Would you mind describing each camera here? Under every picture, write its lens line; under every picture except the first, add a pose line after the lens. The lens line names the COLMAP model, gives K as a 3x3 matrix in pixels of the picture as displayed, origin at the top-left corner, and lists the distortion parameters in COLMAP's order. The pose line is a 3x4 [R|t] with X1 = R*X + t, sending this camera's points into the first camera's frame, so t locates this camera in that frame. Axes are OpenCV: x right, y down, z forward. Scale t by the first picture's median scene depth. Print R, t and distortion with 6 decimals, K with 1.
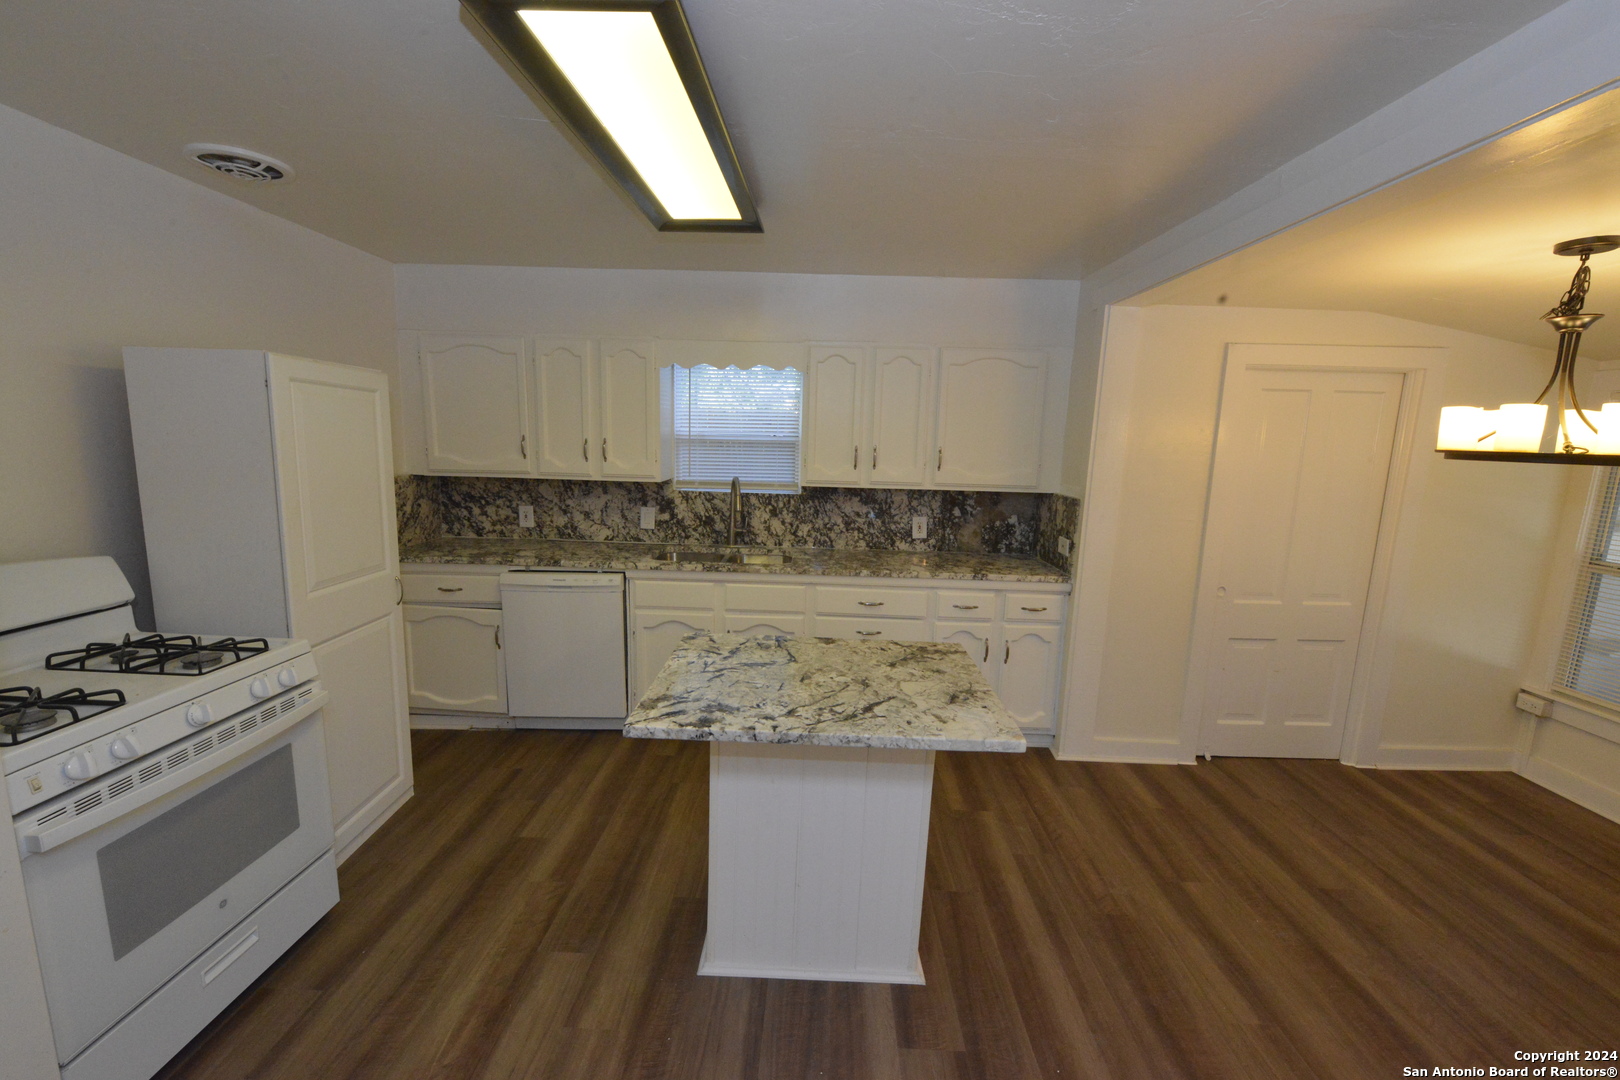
lens RADIAL K [[637.7, 0, 810.3], [0, 637.7, 533.2], [0, 0, 1]] dist [-0.009177, -0.000473]
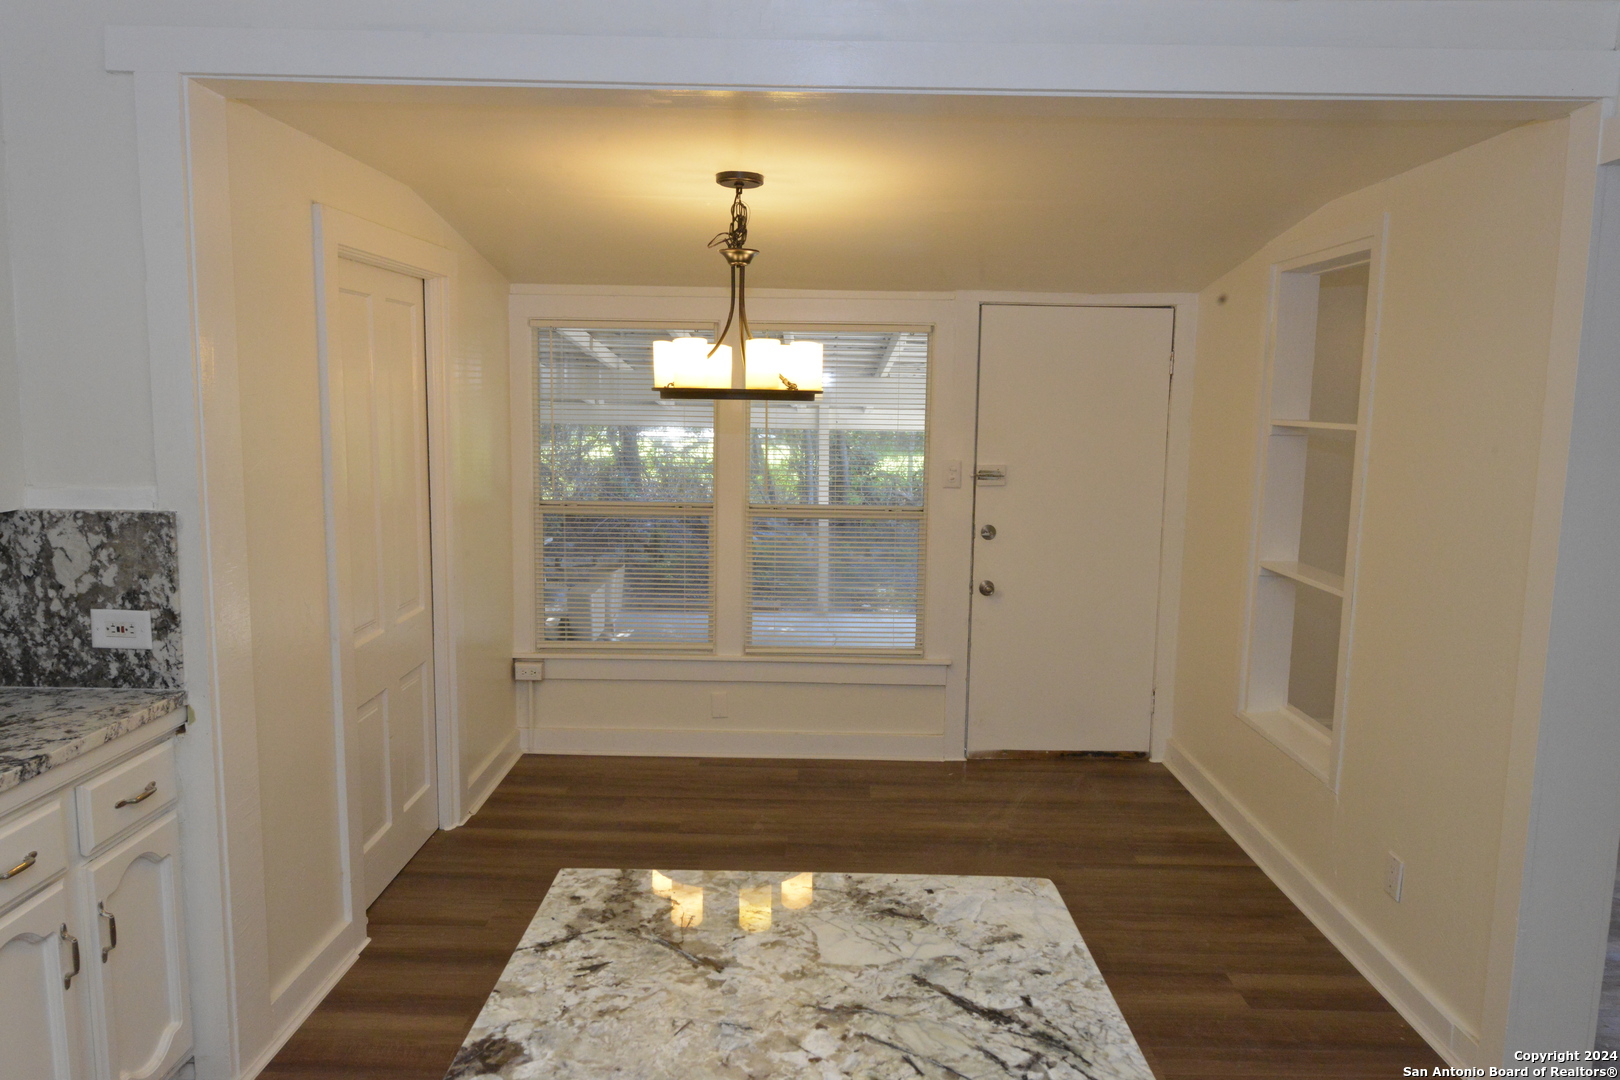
lens RADIAL K [[1069.7, 0, 807.4], [0, 1069.7, 526.2], [0, 0, 1]] dist [-0.003572, -0.000590]
pose [[-0.004326, -0.148347, 0.988926, -0.451397], [0.134921, 0.979806, 0.147570, -0.138453], [-0.990847, 0.134065, 0.015776, 0.825720]]
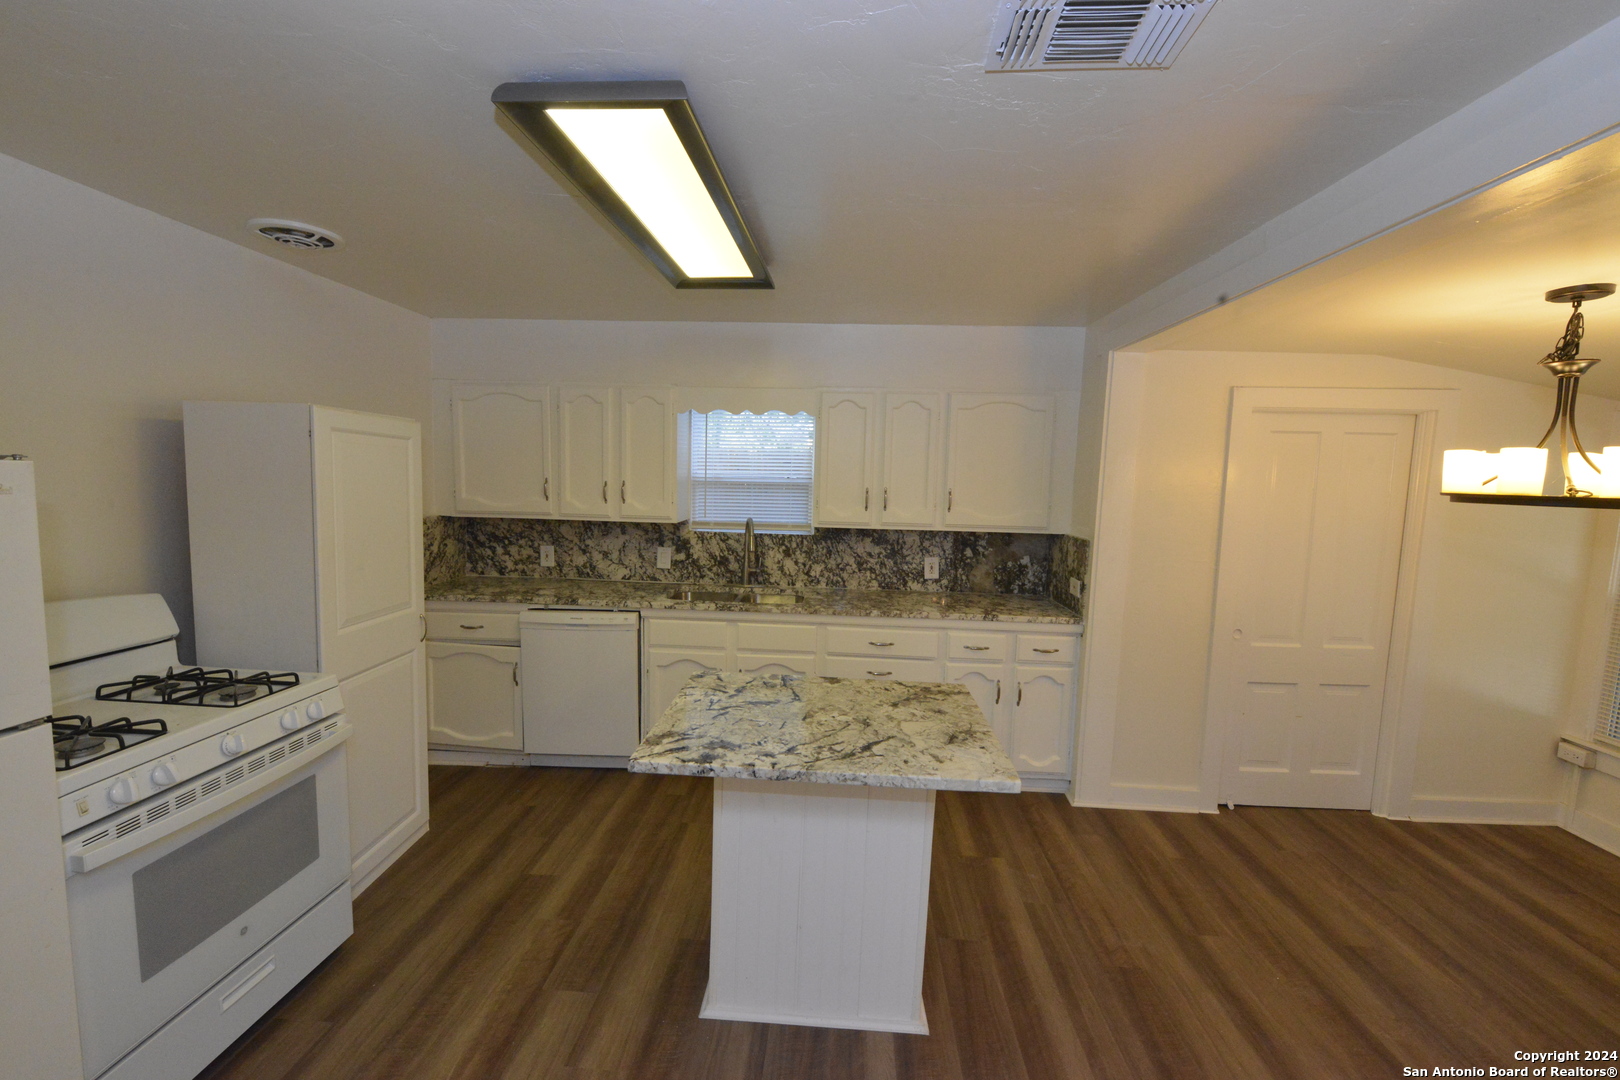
lens RADIAL K [[642.8, 0, 808.9], [0, 642.8, 530.6], [0, 0, 1]] dist [-0.009263, 0.000077]
pose [[0.999309, 0.000828, -0.037160, 0.027849], [-0.003204, 0.997949, -0.063932, -0.004329], [0.037031, 0.064007, 0.997262, -0.039982]]
